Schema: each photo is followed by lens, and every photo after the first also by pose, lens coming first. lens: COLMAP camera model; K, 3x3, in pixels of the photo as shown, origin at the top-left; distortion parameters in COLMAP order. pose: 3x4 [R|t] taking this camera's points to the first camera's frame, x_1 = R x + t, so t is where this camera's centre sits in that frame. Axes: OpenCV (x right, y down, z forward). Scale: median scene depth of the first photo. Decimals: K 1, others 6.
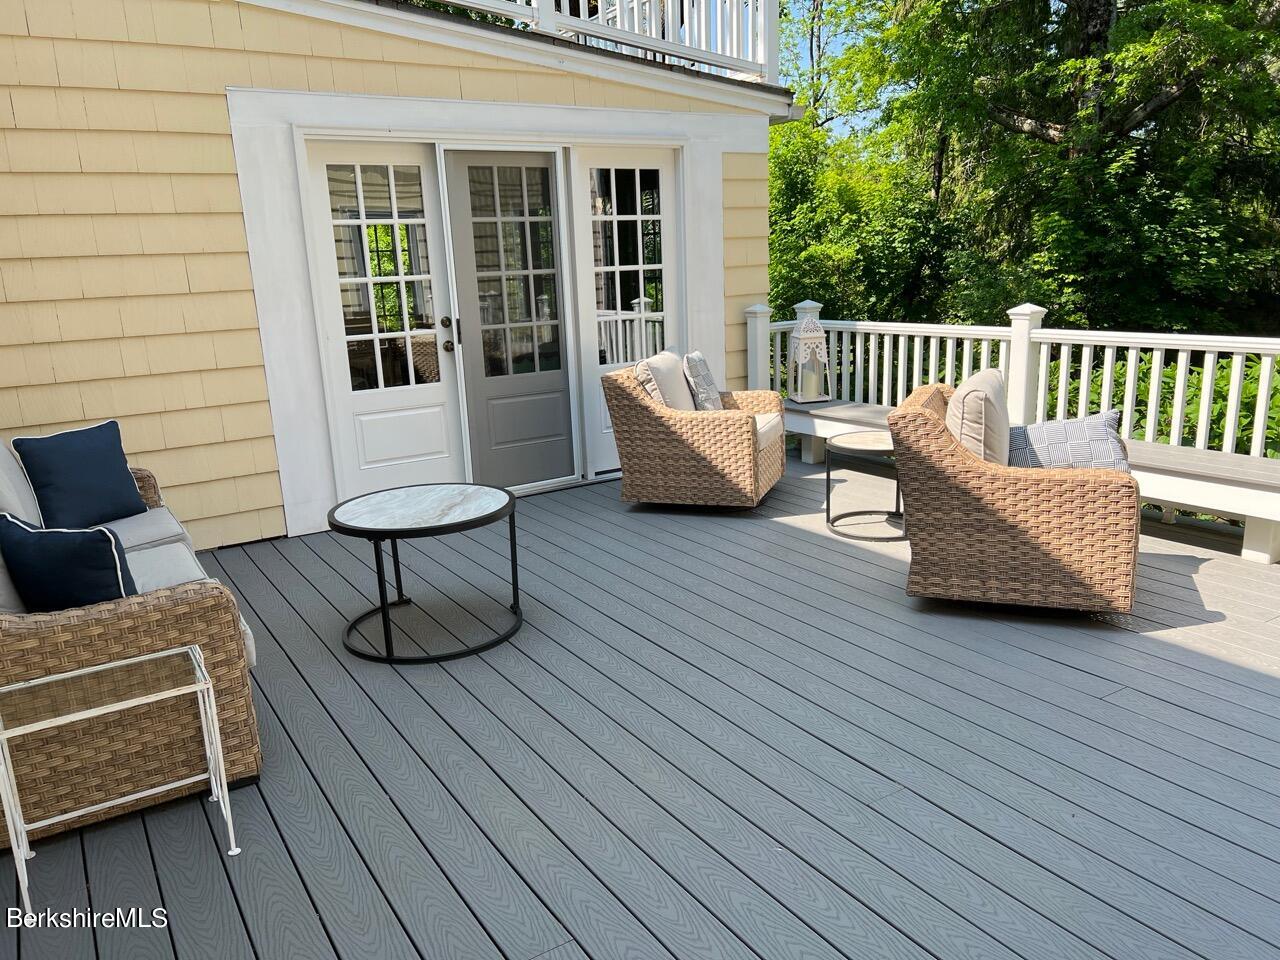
lens RADIAL K [[955.5, 0, 642.1], [0, 955.5, 479.2], [0, 0, 1]] dist [0.058135, -0.063536]
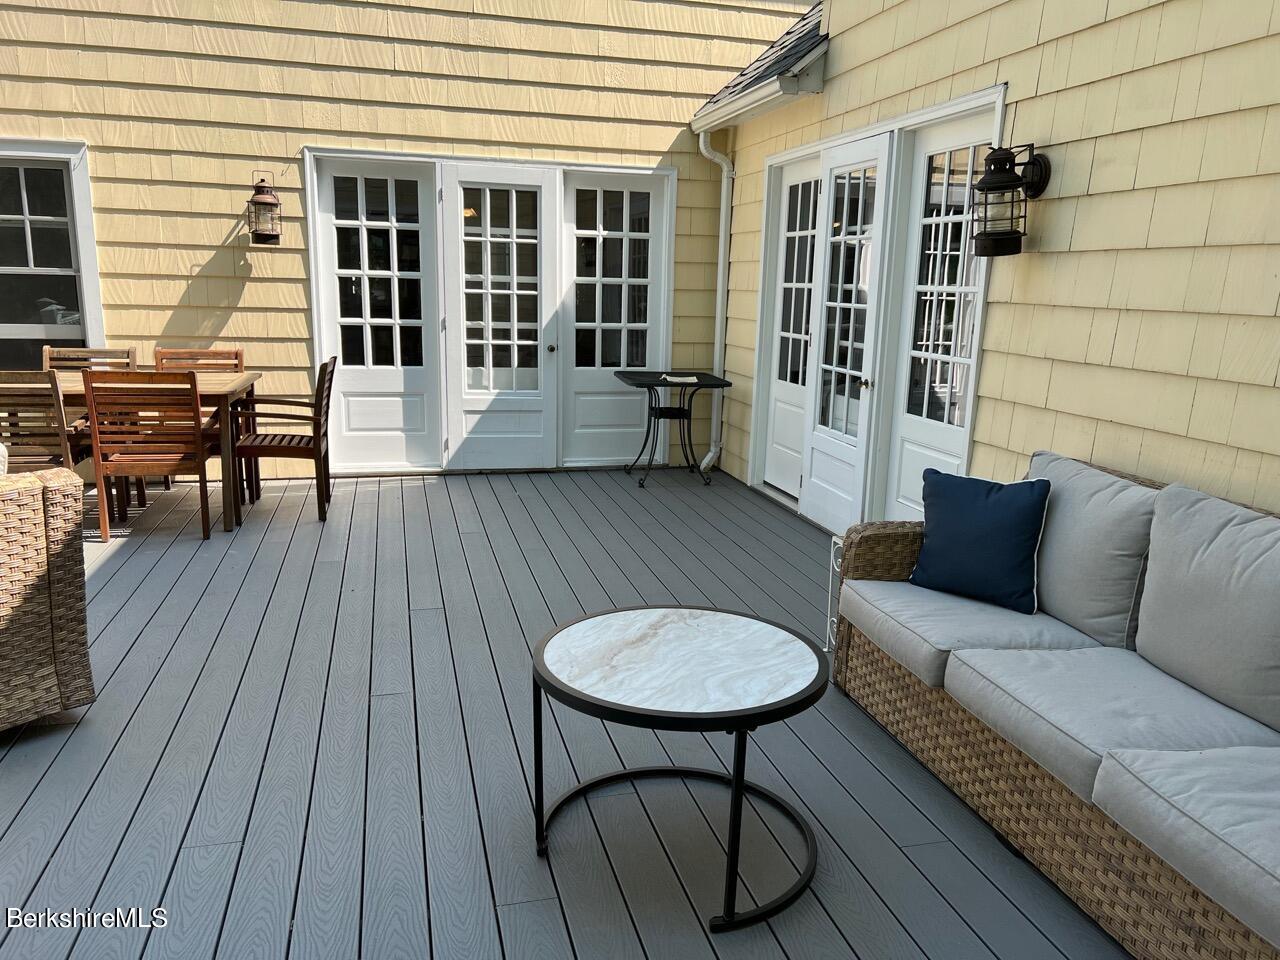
lens RADIAL K [[955.5, 0, 638.5], [0, 955.5, 482.1], [0, 0, 1]] dist [0.058135, -0.063536]
pose [[-0.949252, -0.048044, 0.310826, -0.395546], [0.087072, 0.909494, 0.406495, -0.333383], [-0.302224, 0.412931, -0.859156, 1.516875]]
